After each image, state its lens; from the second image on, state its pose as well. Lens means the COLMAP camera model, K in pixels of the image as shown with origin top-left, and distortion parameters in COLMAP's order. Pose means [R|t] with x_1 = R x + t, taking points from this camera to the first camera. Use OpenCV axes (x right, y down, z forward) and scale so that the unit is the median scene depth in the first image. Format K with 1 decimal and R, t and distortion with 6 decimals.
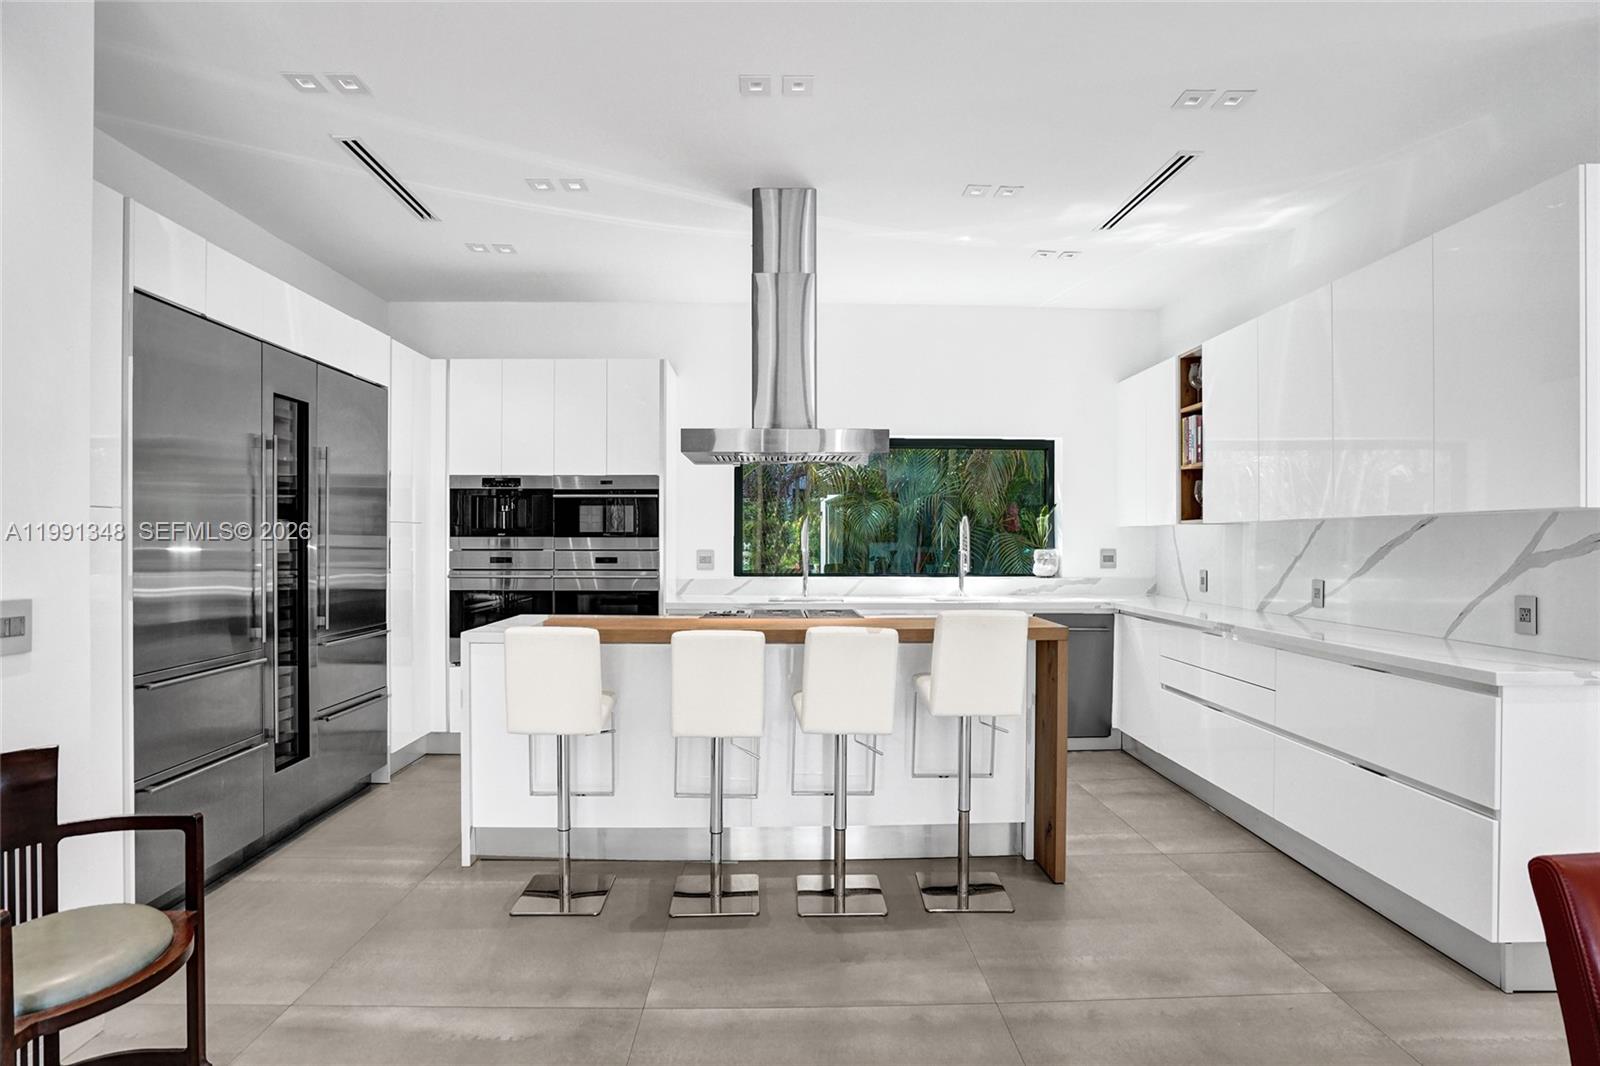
lens RADIAL K [[757.2, 0, 798.5], [0, 757.2, 537.9], [0, 0, 1]] dist [-0.052616, 0.019838]
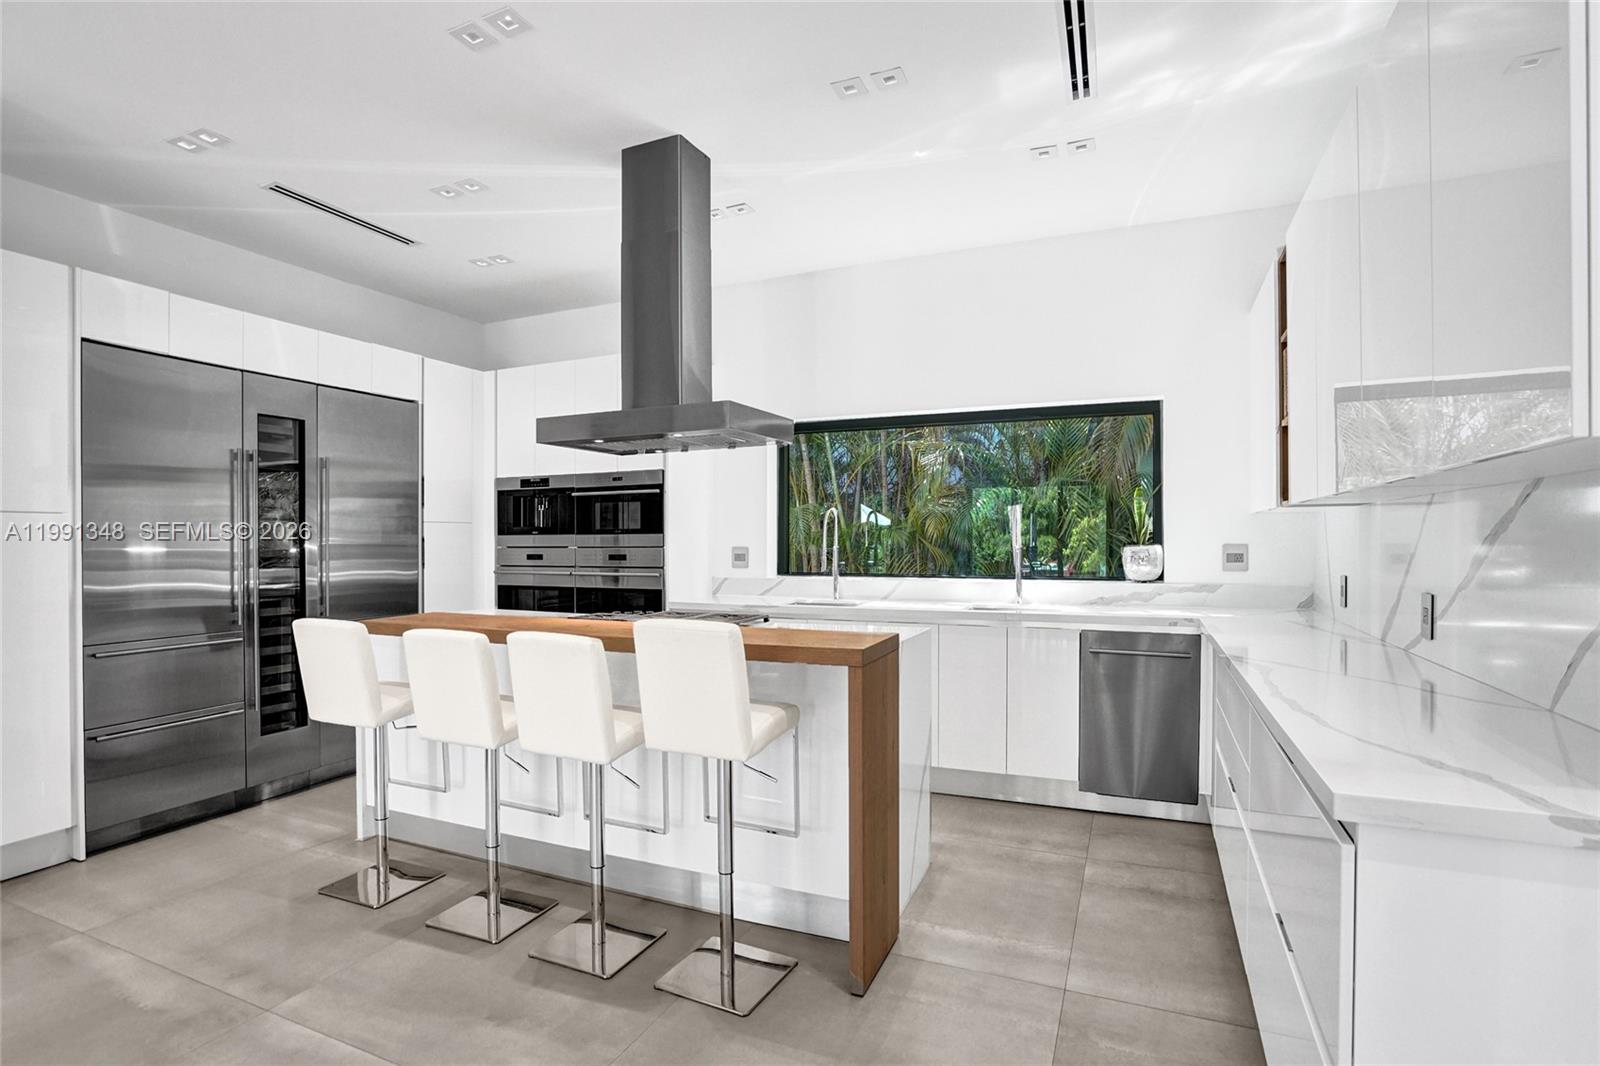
lens RADIAL K [[771.9, 0, 797.9], [0, 771.9, 539.0], [0, 0, 1]] dist [-0.027154, 0.001123]
pose [[0.906084, -0.006893, -0.423042, 0.393563], [0.008614, 0.999961, 0.002158, 0.005324], [0.423010, -0.005600, 0.906108, 0.181709]]
